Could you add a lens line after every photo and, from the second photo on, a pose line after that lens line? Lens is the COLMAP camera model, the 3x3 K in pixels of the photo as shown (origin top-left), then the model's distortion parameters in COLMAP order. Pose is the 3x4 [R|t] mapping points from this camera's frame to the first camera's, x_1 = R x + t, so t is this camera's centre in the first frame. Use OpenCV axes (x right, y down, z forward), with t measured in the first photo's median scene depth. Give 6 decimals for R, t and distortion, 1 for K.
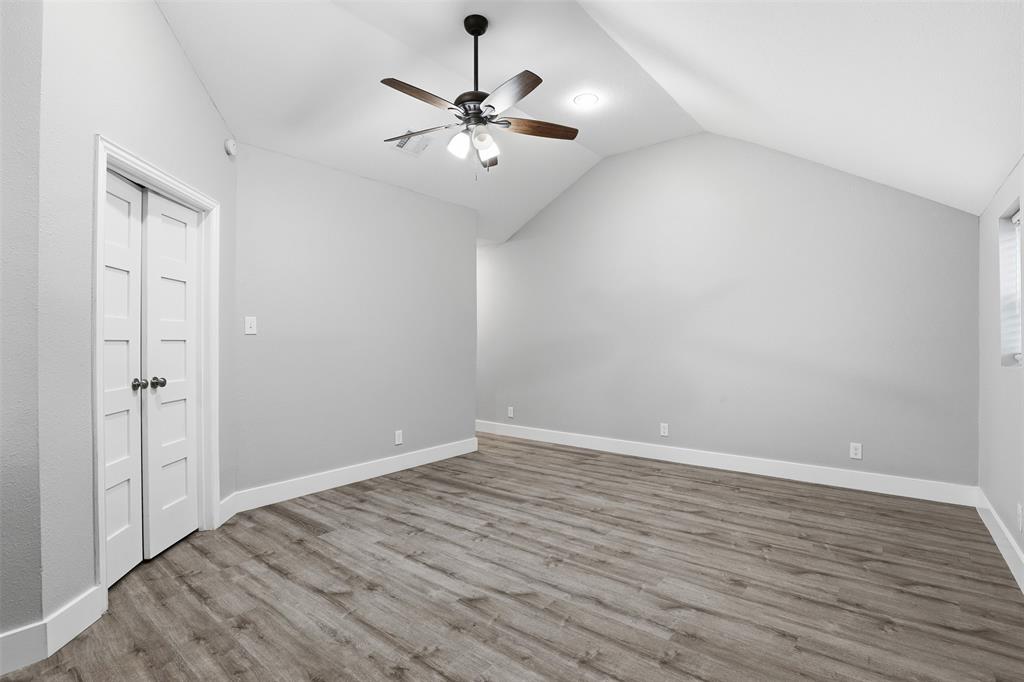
lens RADIAL K [[476.5, 0, 518.2], [0, 476.5, 340.5], [0, 0, 1]] dist [-0.034356, 0.008440]
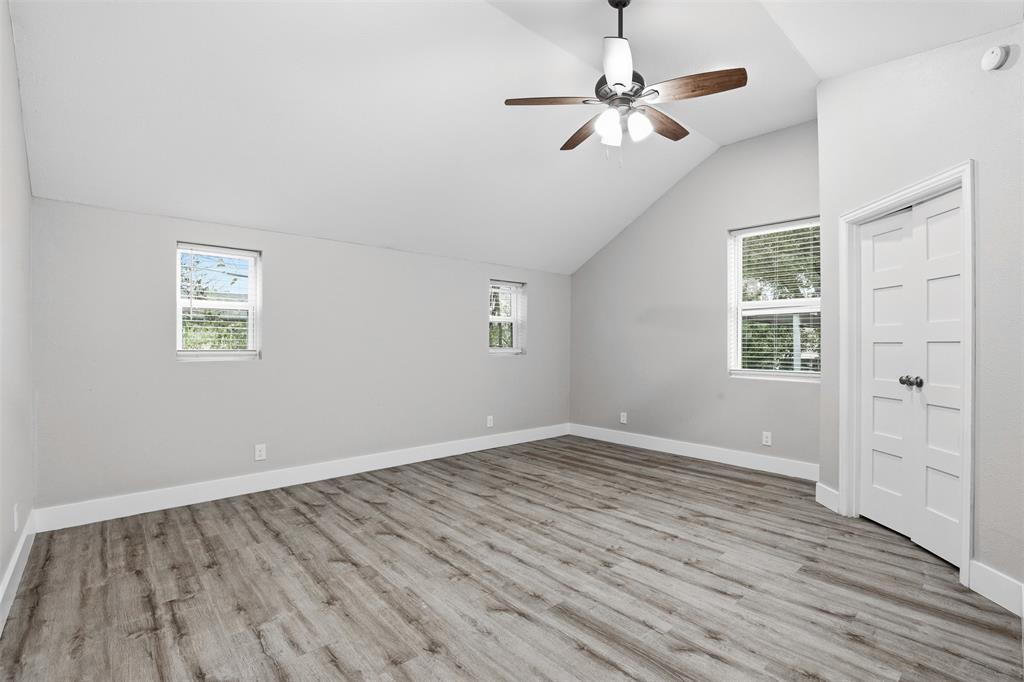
lens RADIAL K [[476.5, 0, 517.5], [0, 476.5, 344.7], [0, 0, 1]] dist [-0.034356, 0.008440]
pose [[-0.986511, -0.002867, 0.163672, -0.044047], [-0.003388, 0.999990, -0.002908, 0.010186], [-0.163662, -0.003424, -0.986511, 2.032182]]
